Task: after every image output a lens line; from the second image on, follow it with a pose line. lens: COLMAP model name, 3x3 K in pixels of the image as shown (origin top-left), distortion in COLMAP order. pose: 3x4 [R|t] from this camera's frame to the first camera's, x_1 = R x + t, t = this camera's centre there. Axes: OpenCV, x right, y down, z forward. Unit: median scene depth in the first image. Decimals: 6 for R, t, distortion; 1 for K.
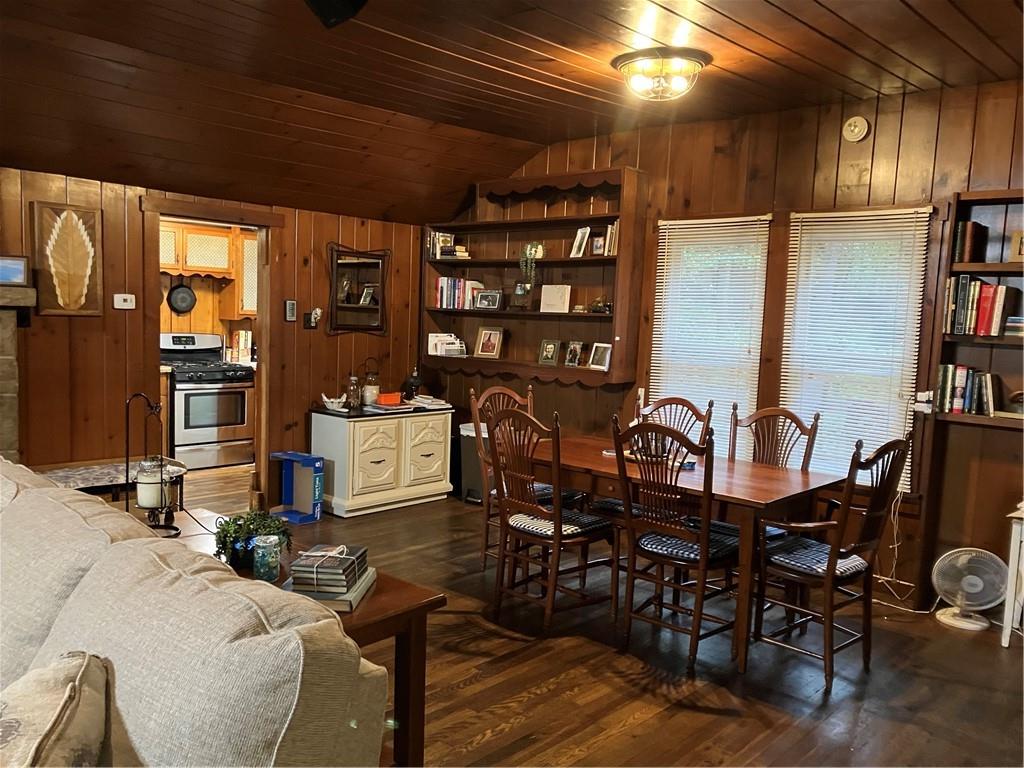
lens RADIAL K [[839.2, 0, 511.2], [0, 839.2, 400.6], [0, 0, 1]] dist [0.038858, -0.015910]
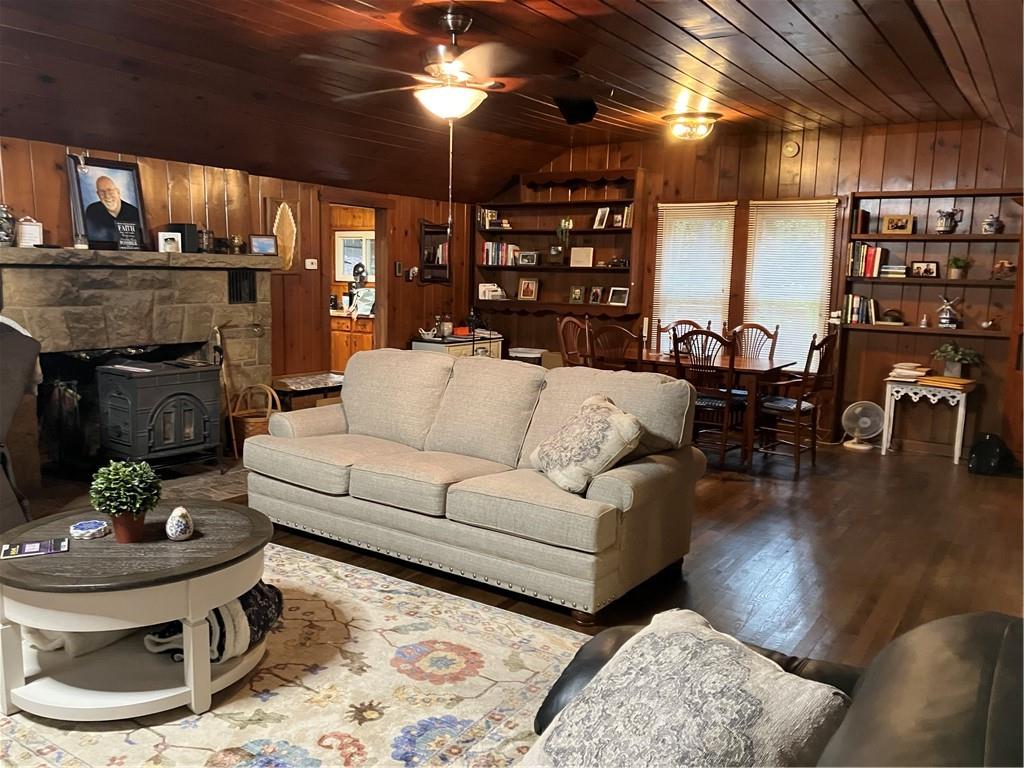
lens RADIAL K [[839.2, 0, 503.2], [0, 839.2, 383.0], [0, 0, 1]] dist [0.038858, -0.015910]
pose [[0.989529, -0.034362, 0.140182, -0.336933], [0.029496, 0.998893, 0.036643, 0.042448], [-0.141286, -0.032124, 0.989447, -0.472474]]
